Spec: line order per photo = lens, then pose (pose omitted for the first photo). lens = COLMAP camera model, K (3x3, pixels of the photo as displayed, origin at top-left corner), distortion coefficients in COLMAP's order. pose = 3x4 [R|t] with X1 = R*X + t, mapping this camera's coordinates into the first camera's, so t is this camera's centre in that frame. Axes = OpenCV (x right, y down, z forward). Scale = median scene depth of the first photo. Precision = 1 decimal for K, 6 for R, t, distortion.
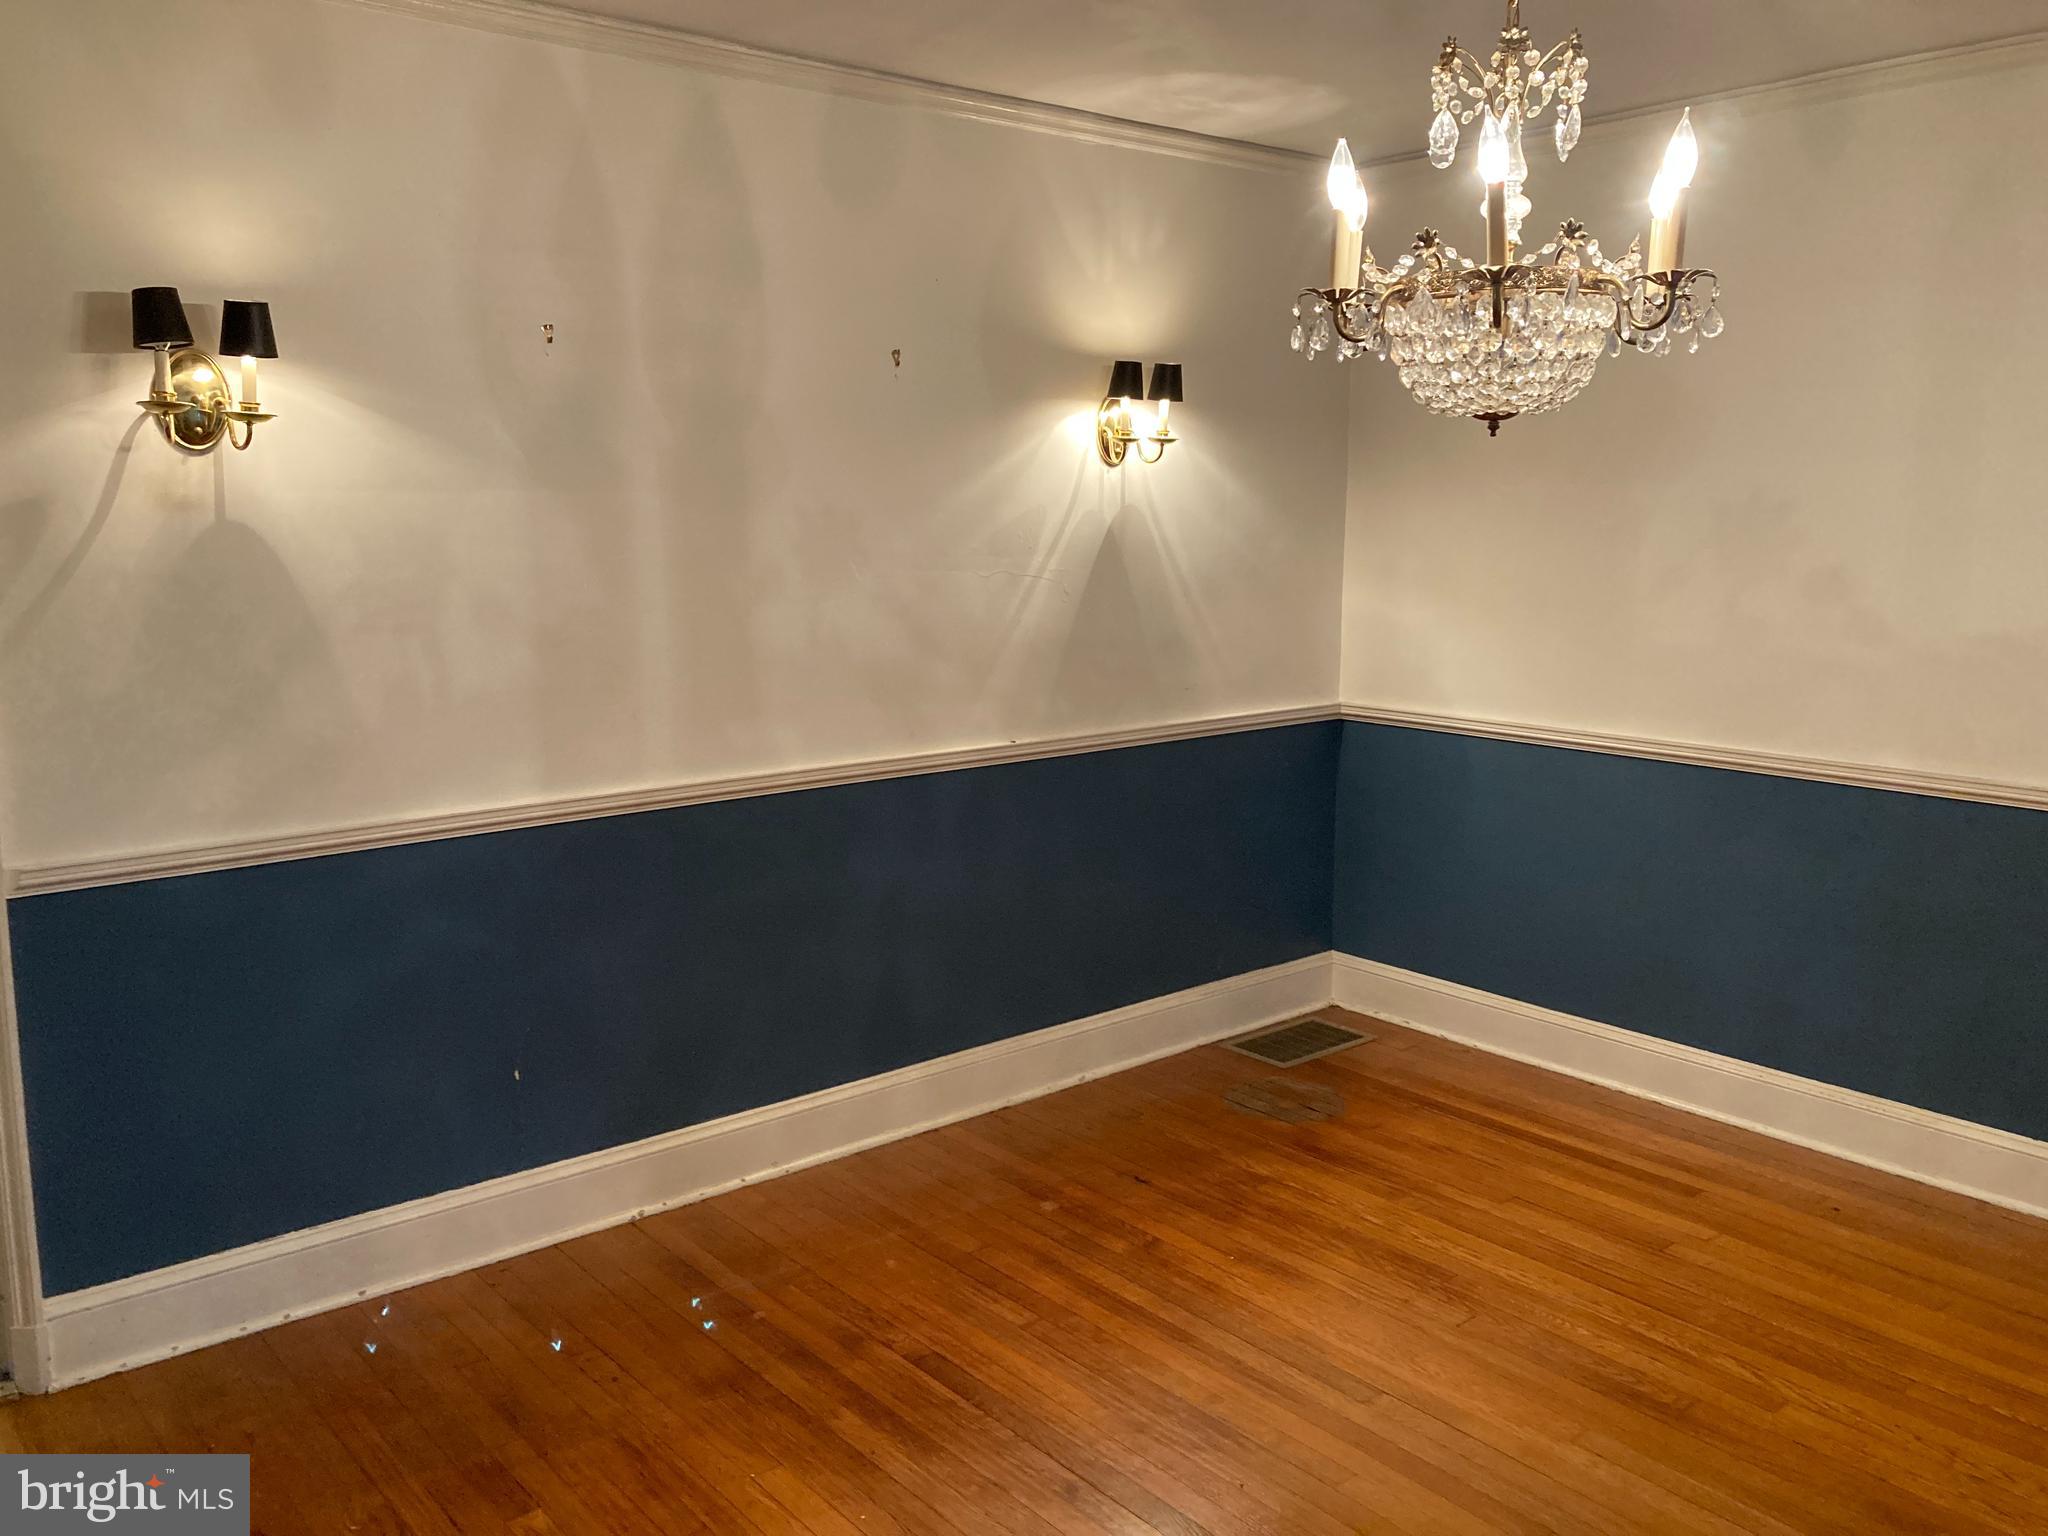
lens RADIAL K [[1714.8, 0, 1024.0], [0, 1714.8, 768.0], [0, 0, 1]] dist [-0.124148, -0.003084]
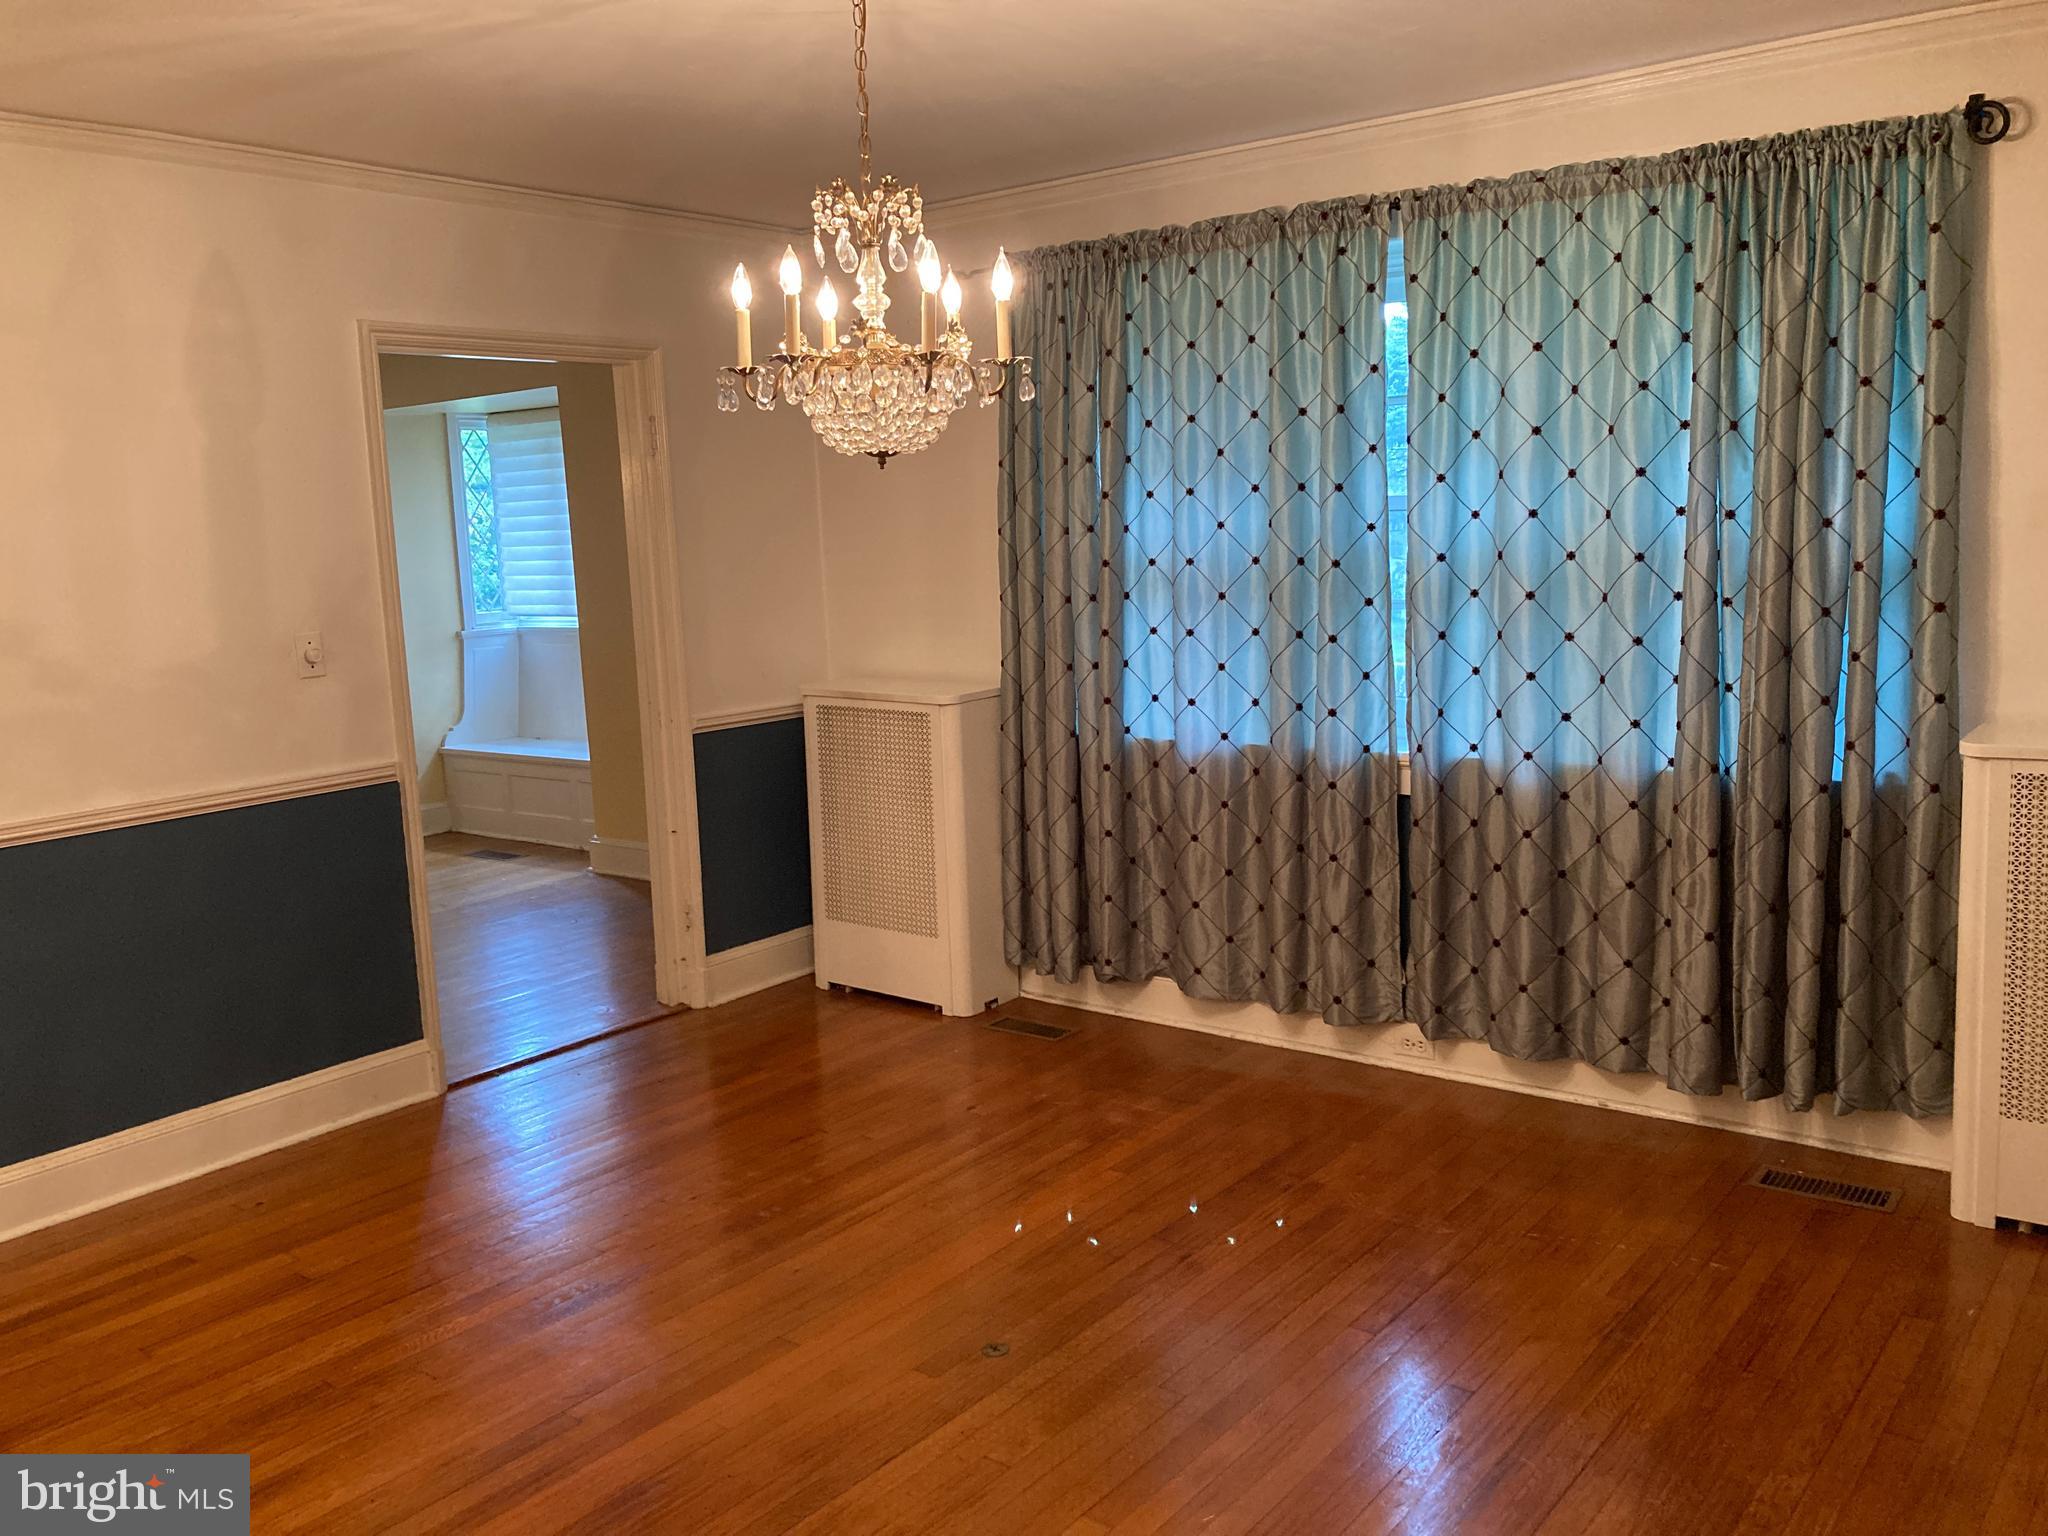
lens RADIAL K [[1669.8, 0, 1024.0], [0, 1669.8, 768.0], [0, 0, 1]] dist [0.027515, -0.011805]
pose [[-0.182726, -0.171645, 0.968065, -0.594996], [0.213560, 0.954203, 0.209497, -0.120768], [-0.959689, 0.245021, -0.137702, 0.610708]]
